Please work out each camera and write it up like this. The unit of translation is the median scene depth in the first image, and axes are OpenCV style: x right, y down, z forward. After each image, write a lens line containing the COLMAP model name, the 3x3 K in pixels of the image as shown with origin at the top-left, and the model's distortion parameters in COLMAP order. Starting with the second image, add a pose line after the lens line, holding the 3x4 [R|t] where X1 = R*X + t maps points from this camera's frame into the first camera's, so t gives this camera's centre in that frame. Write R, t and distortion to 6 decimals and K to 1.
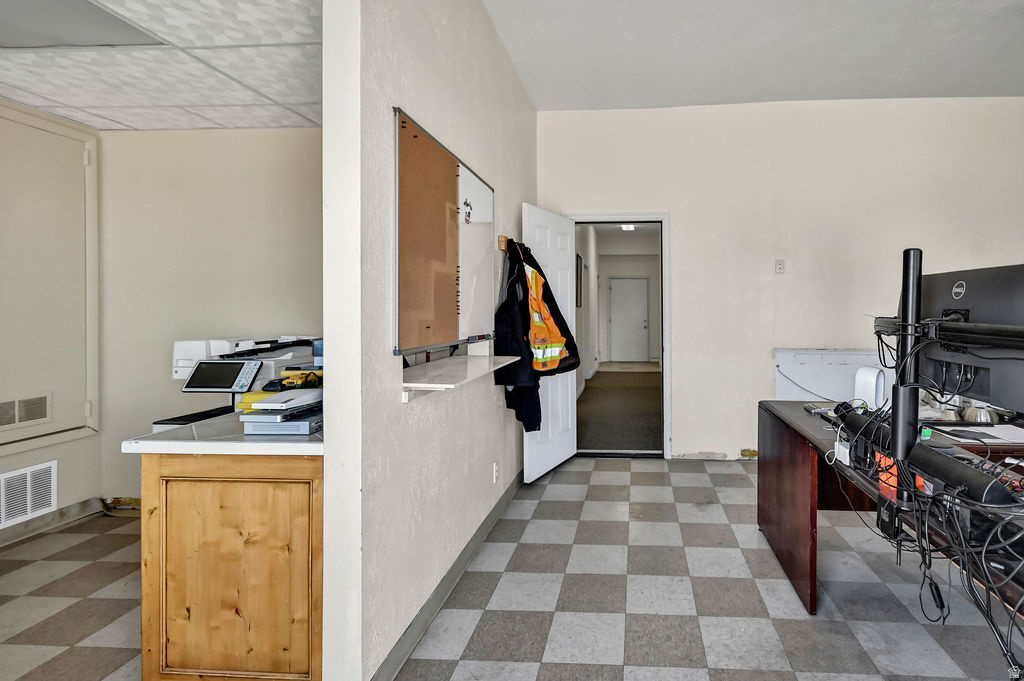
lens RADIAL K [[437.7, 0, 512.4], [0, 437.7, 305.9], [0, 0, 1]] dist [-0.001176, -0.000268]
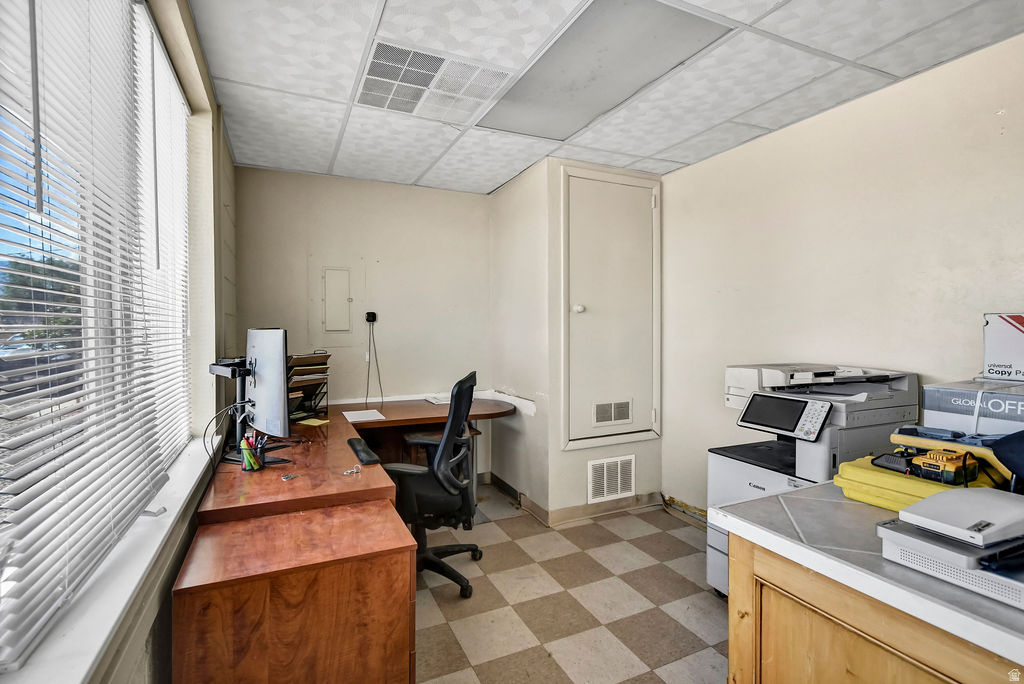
lens RADIAL K [[457.8, 0, 512.0], [0, 457.8, 342.0], [0, 0, 1]] dist [0.000387, 0.000238]
pose [[0.486913, 0.025704, -0.873072, -0.127423], [0.004546, 0.999479, 0.031961, -0.007437], [0.873439, -0.019531, 0.486542, 0.105672]]
